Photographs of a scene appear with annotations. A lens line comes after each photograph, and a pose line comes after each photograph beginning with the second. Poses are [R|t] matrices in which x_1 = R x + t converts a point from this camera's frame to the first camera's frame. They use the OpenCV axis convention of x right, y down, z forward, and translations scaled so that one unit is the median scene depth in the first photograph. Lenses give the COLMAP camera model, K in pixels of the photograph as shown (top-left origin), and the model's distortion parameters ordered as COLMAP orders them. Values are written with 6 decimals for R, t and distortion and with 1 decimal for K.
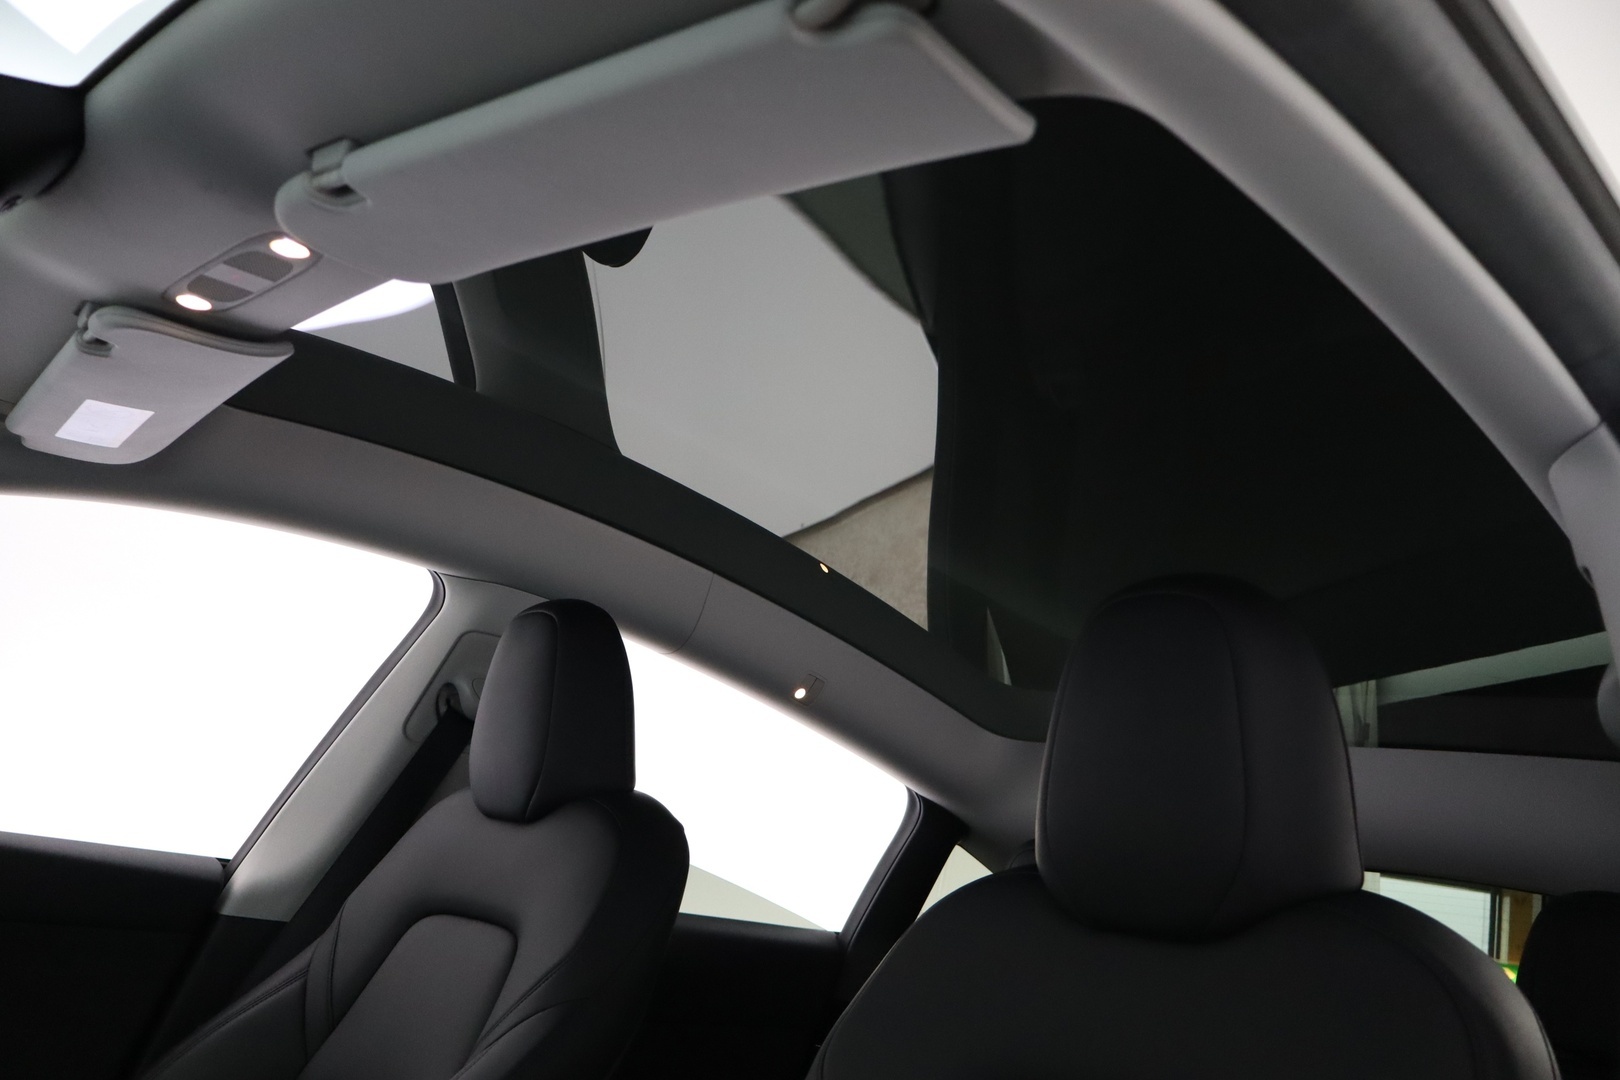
lens RADIAL K [[1364.7, 0, 810.0], [0, 1364.7, 540.0], [0, 0, 1]] dist [0.002218, -0.009752]
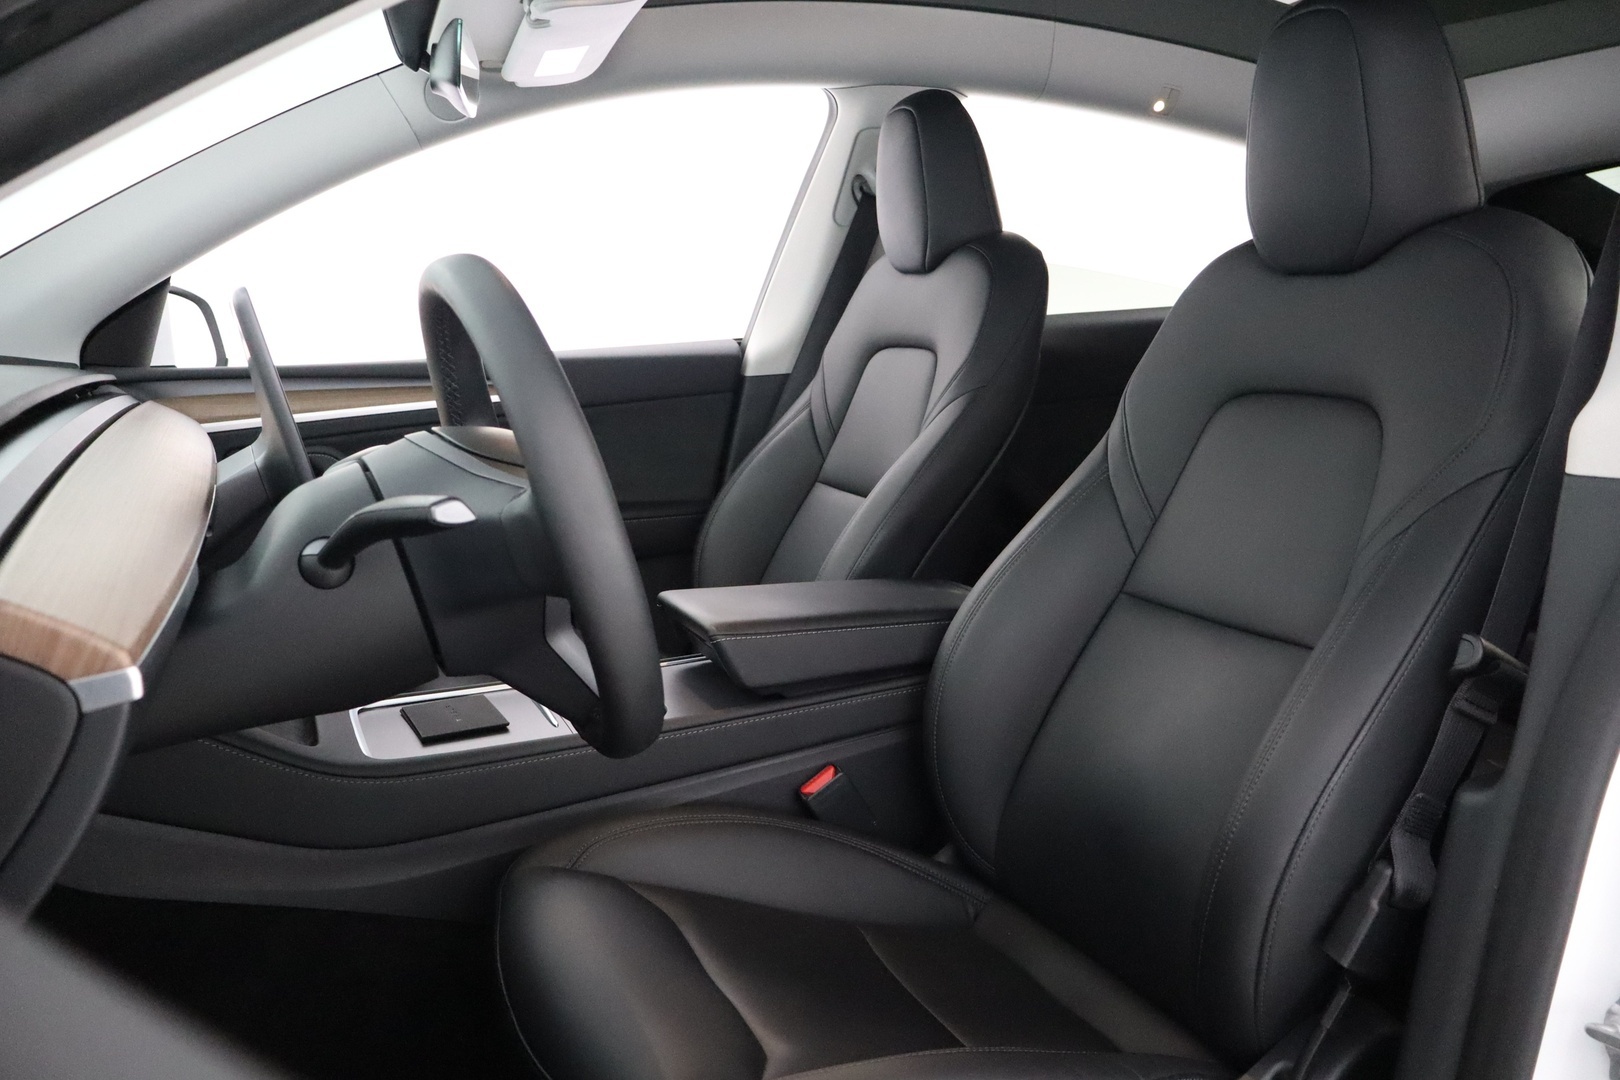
lens RADIAL K [[1364.7, 0, 810.0], [0, 1364.7, 540.0], [0, 0, 1]] dist [0.002218, -0.009752]
pose [[0.914105, -0.124221, -0.385981, 0.163883], [0.271286, 0.894842, 0.354487, -0.060829], [0.301358, -0.428749, 0.851679, -0.273593]]
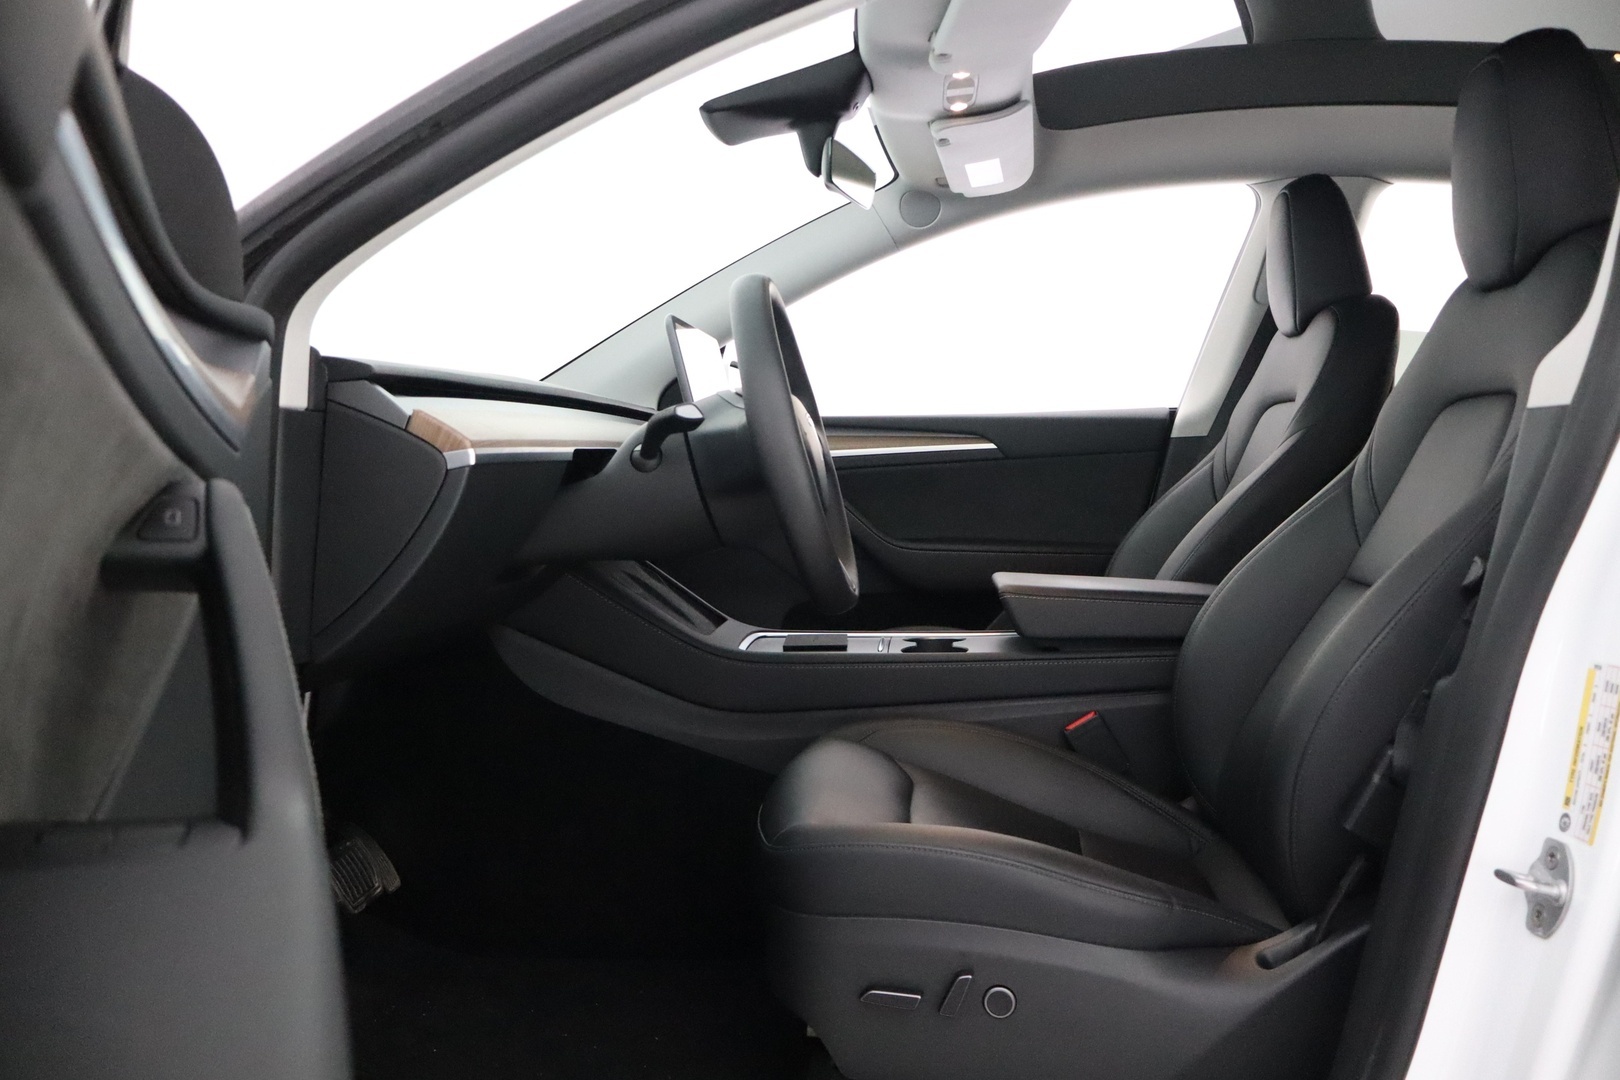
lens RADIAL K [[1364.7, 0, 810.0], [0, 1364.7, 540.0], [0, 0, 1]] dist [0.002218, -0.009752]
pose [[0.639536, -0.127174, -0.758170, 0.533902], [0.315713, 0.942666, 0.108191, 0.086423], [0.700942, -0.308556, 0.643019, -0.391820]]
